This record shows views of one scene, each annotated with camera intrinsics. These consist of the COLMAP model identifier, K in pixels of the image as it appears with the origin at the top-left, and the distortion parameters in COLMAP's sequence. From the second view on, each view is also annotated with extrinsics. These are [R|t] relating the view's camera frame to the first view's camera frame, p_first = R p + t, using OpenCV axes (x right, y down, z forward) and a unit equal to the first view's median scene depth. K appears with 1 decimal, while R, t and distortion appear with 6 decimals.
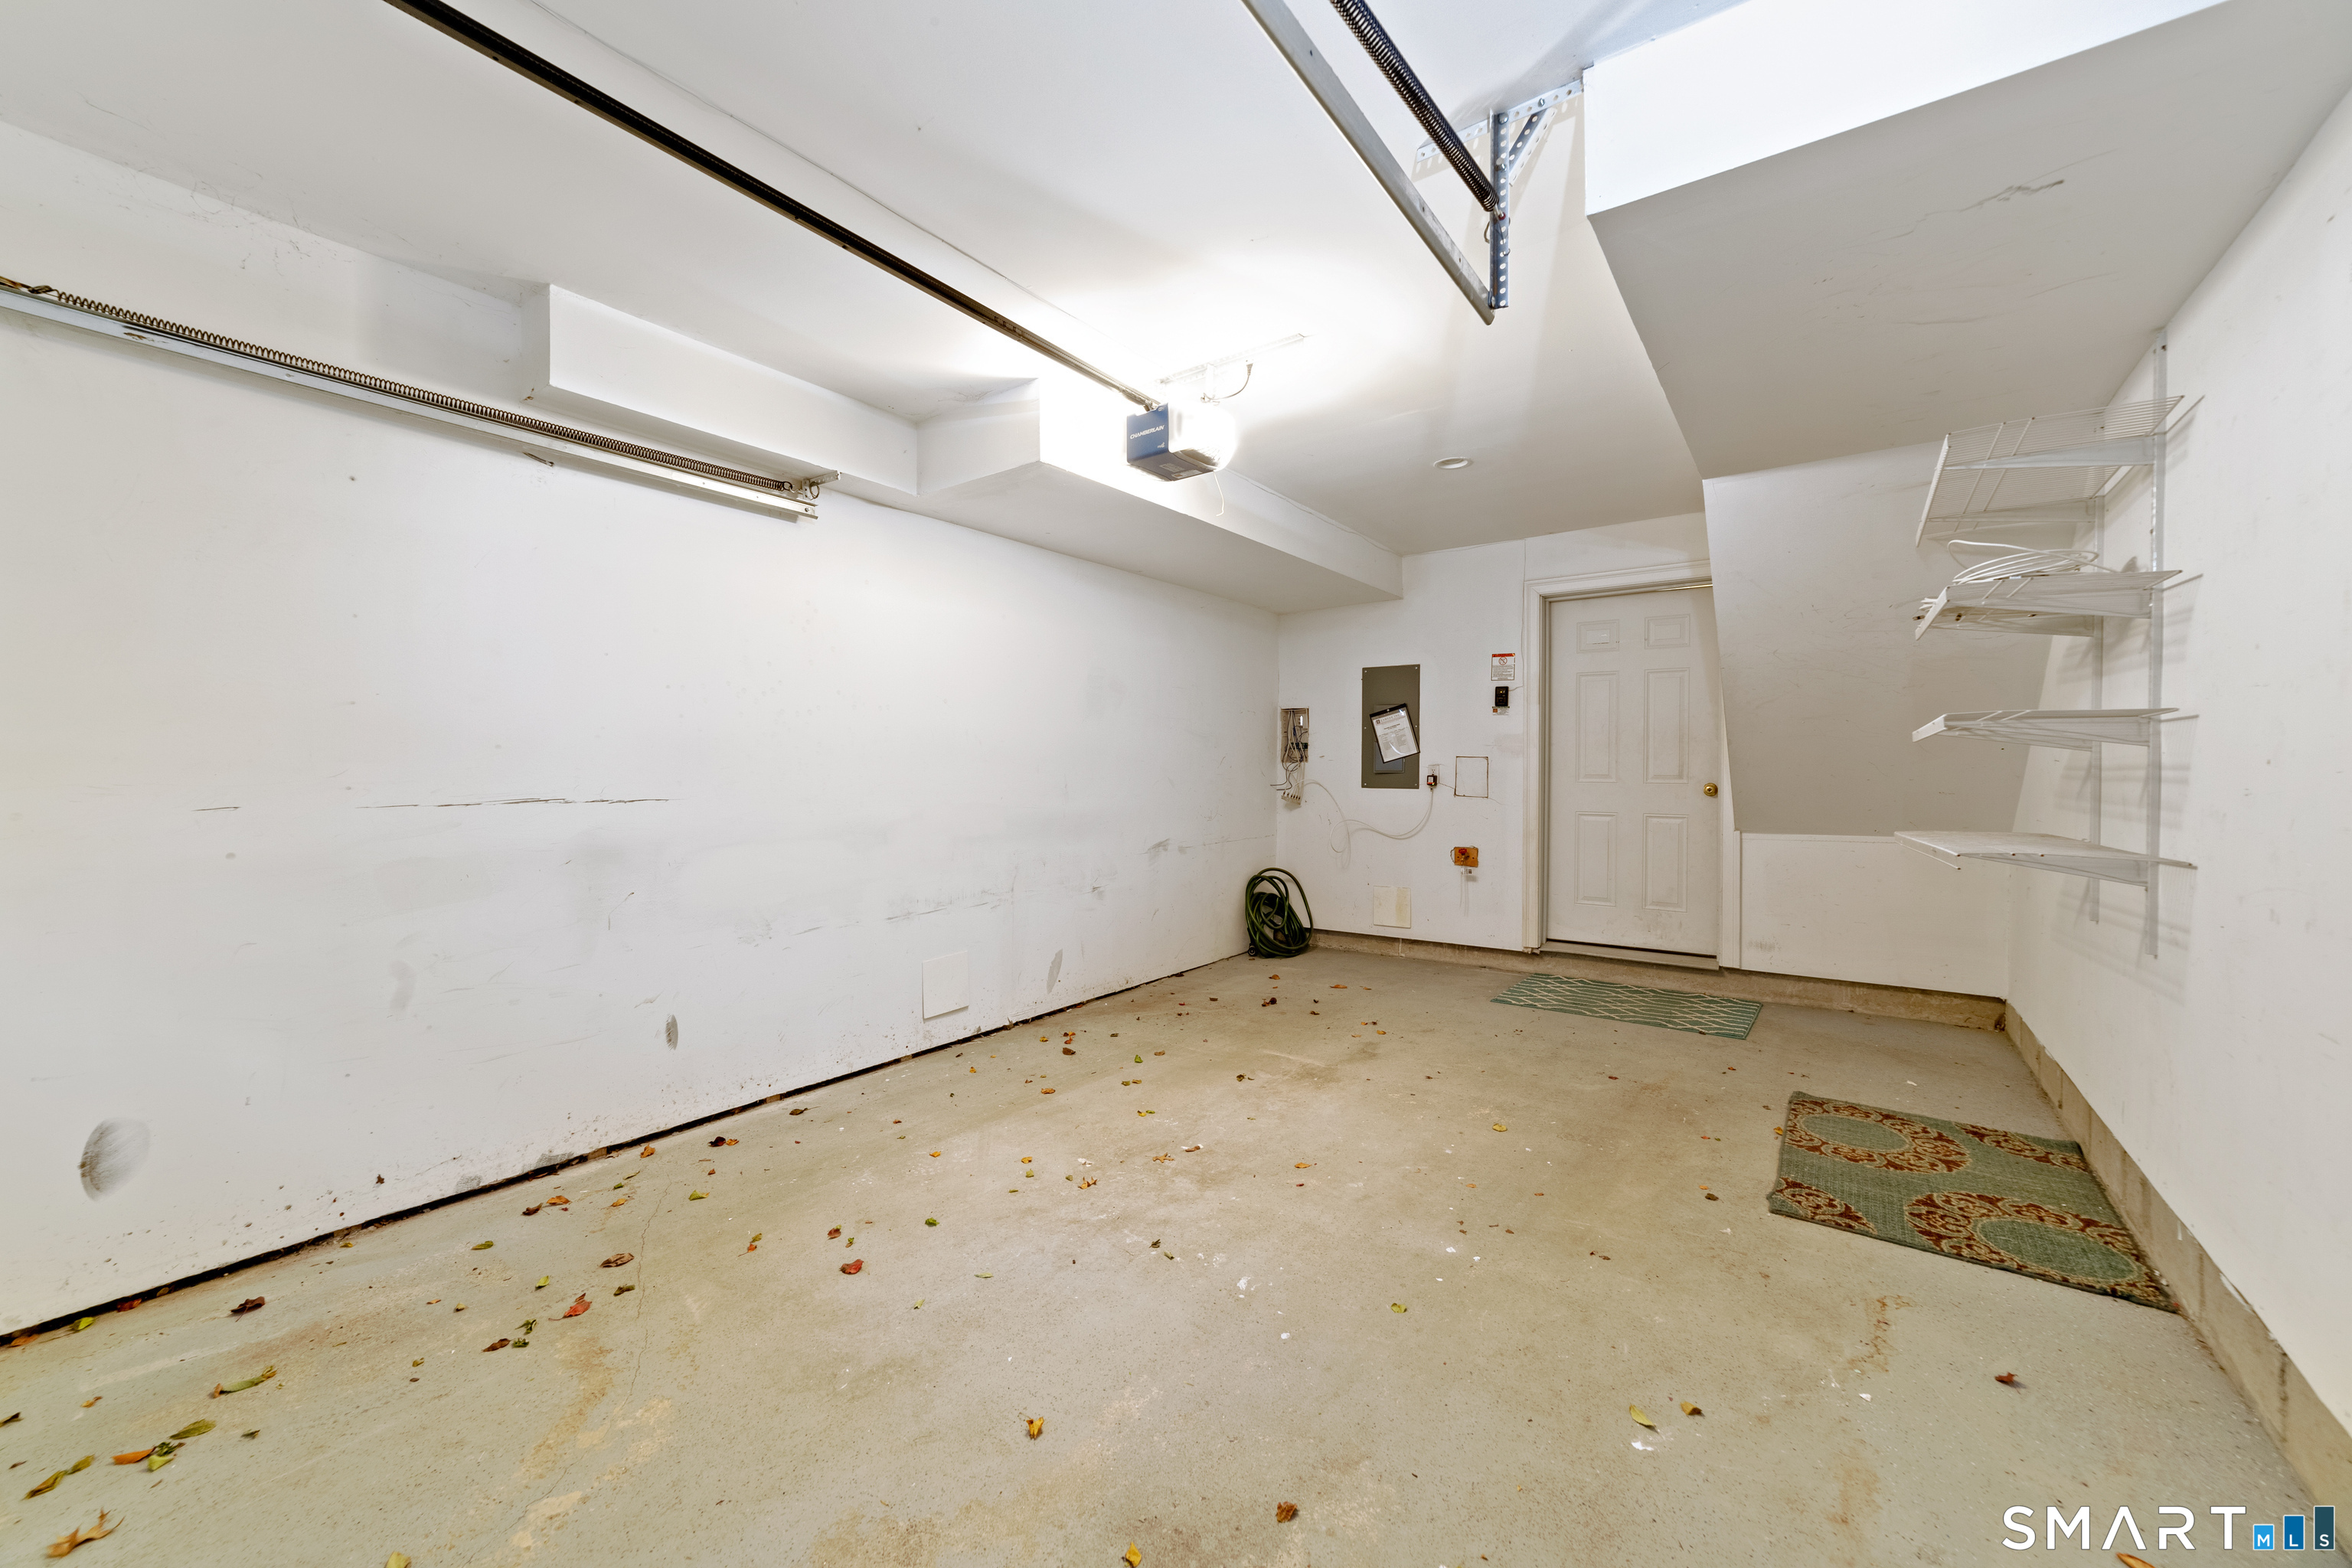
lens RADIAL K [[908.3, 0, 1164.7], [0, 908.3, 774.7], [0, 0, 1]] dist [-0.014086, 0.004839]
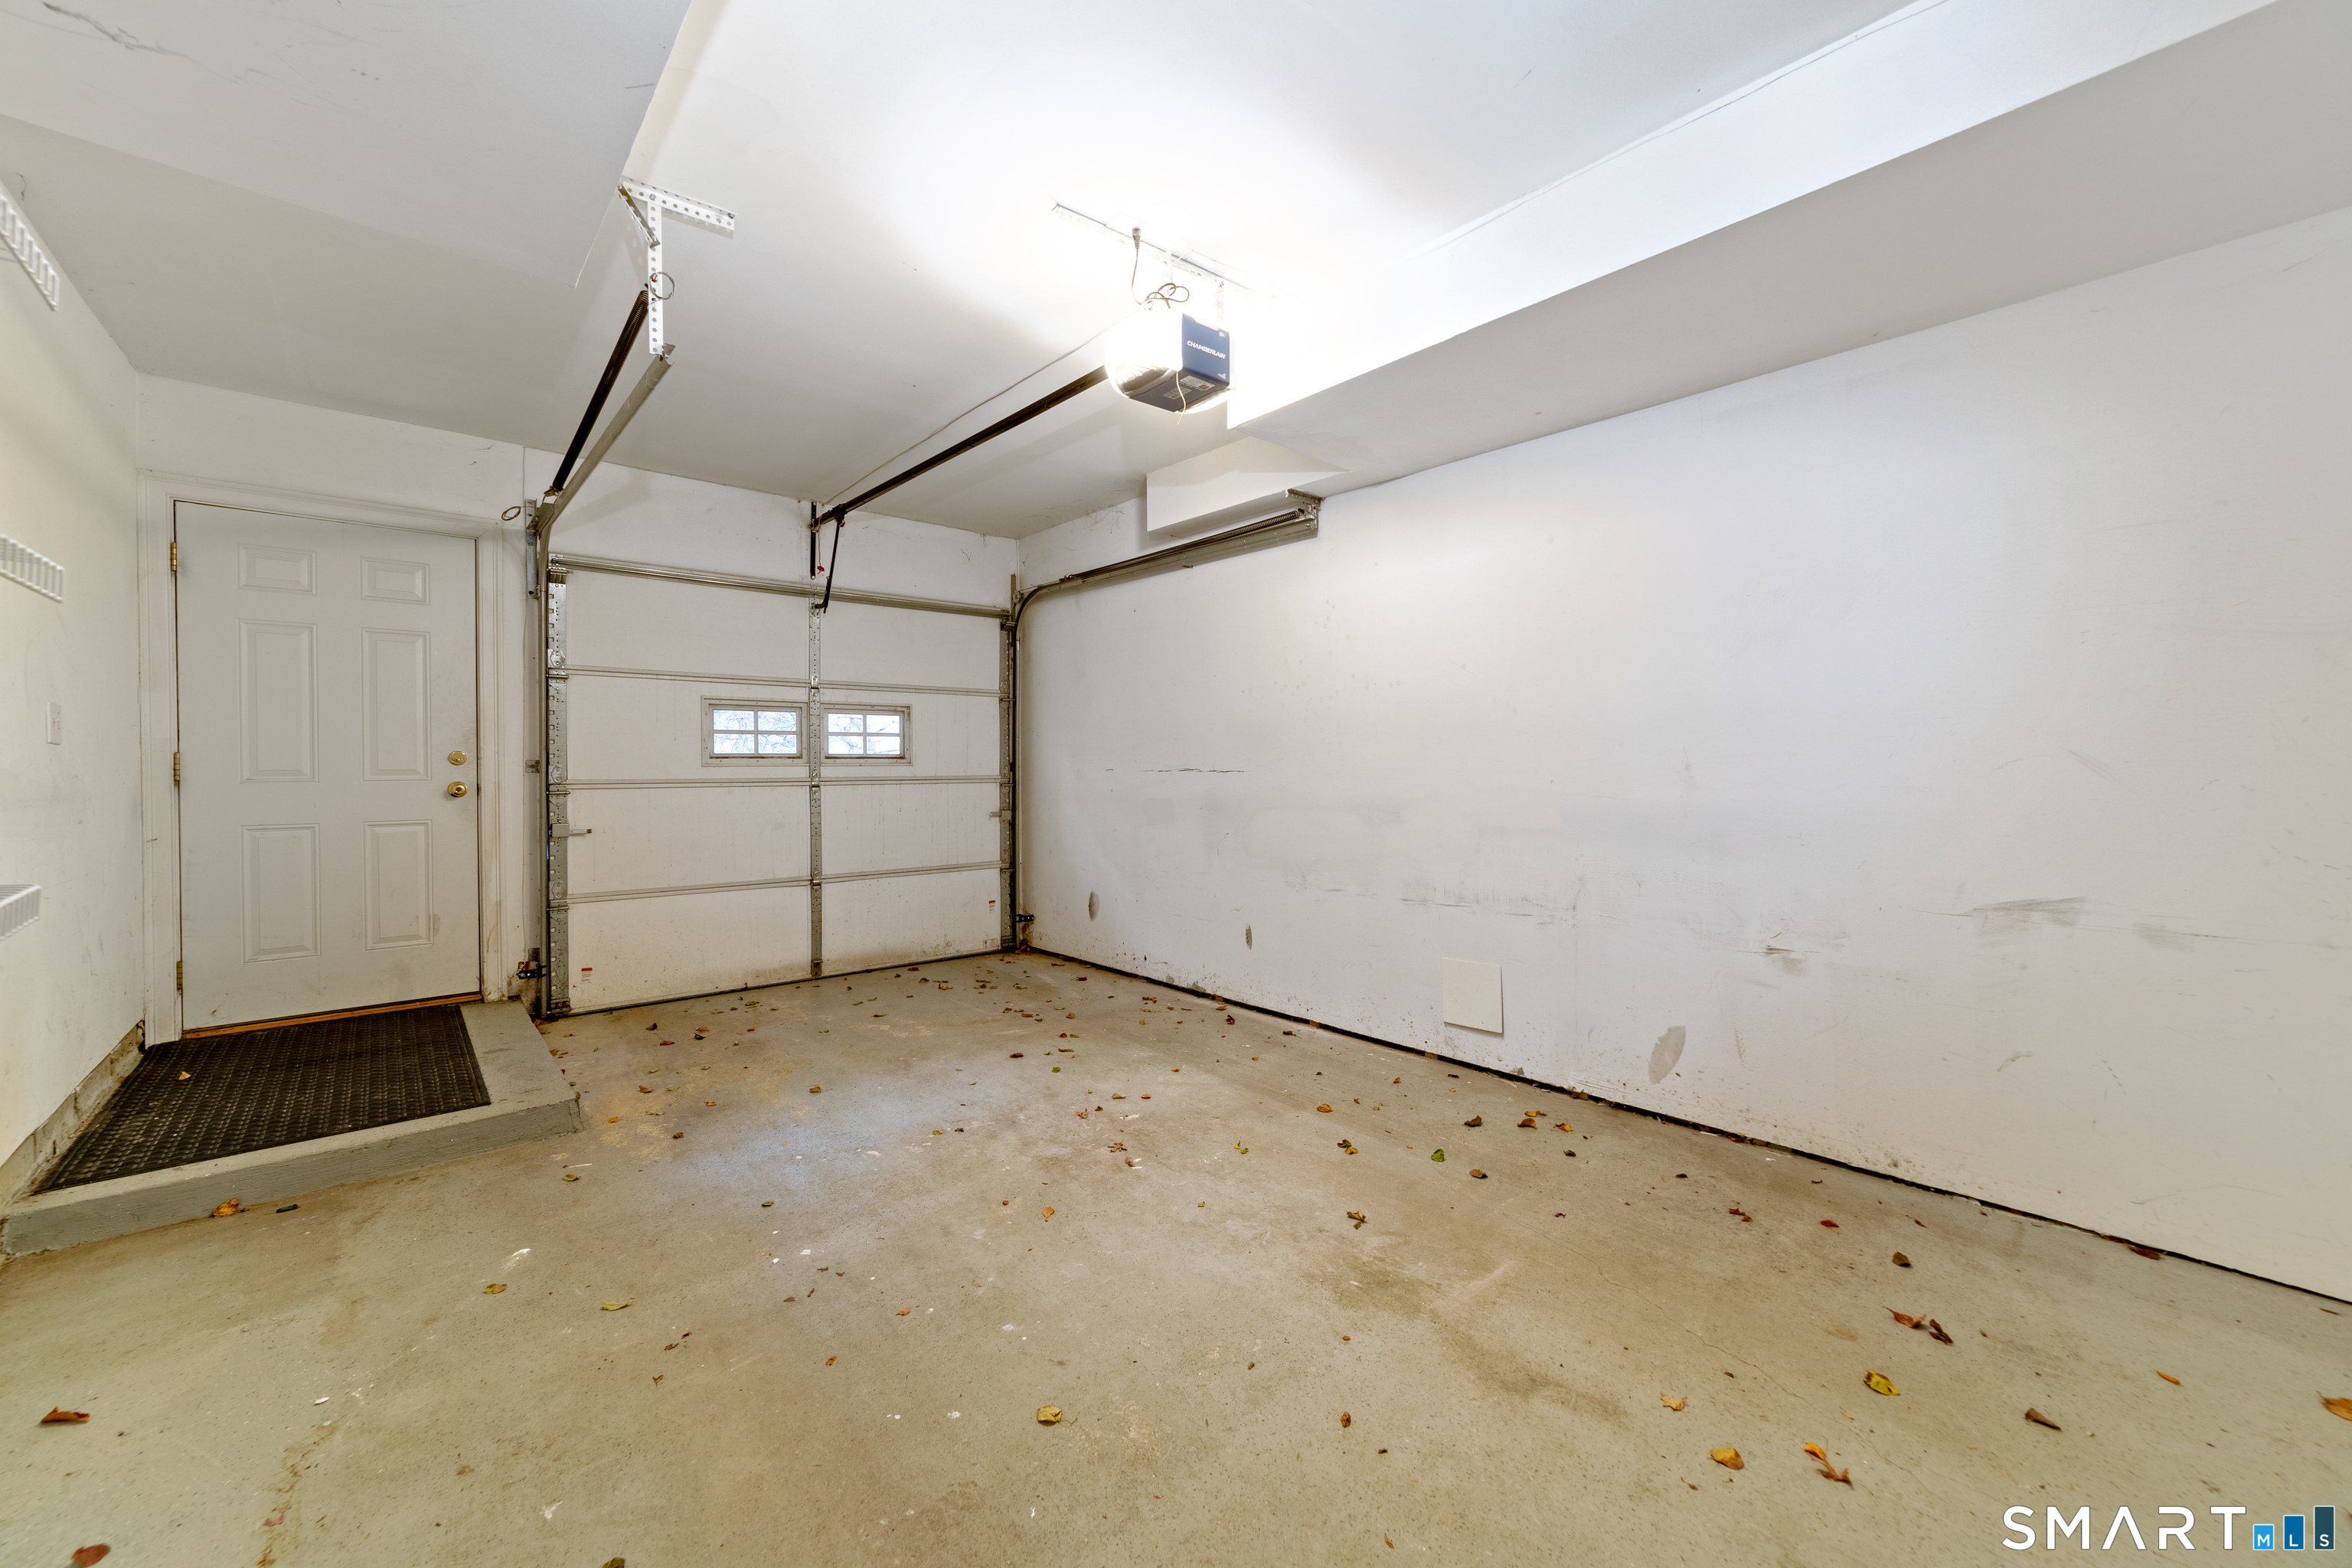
lens RADIAL K [[908.3, 0, 1170.2], [0, 908.3, 786.0], [0, 0, 1]] dist [-0.014086, 0.004839]
pose [[-0.217155, 0.018254, -0.975966, 0.875651], [-0.003813, 0.999802, 0.019548, 0.023422], [0.976130, 0.007966, -0.217042, 1.211168]]
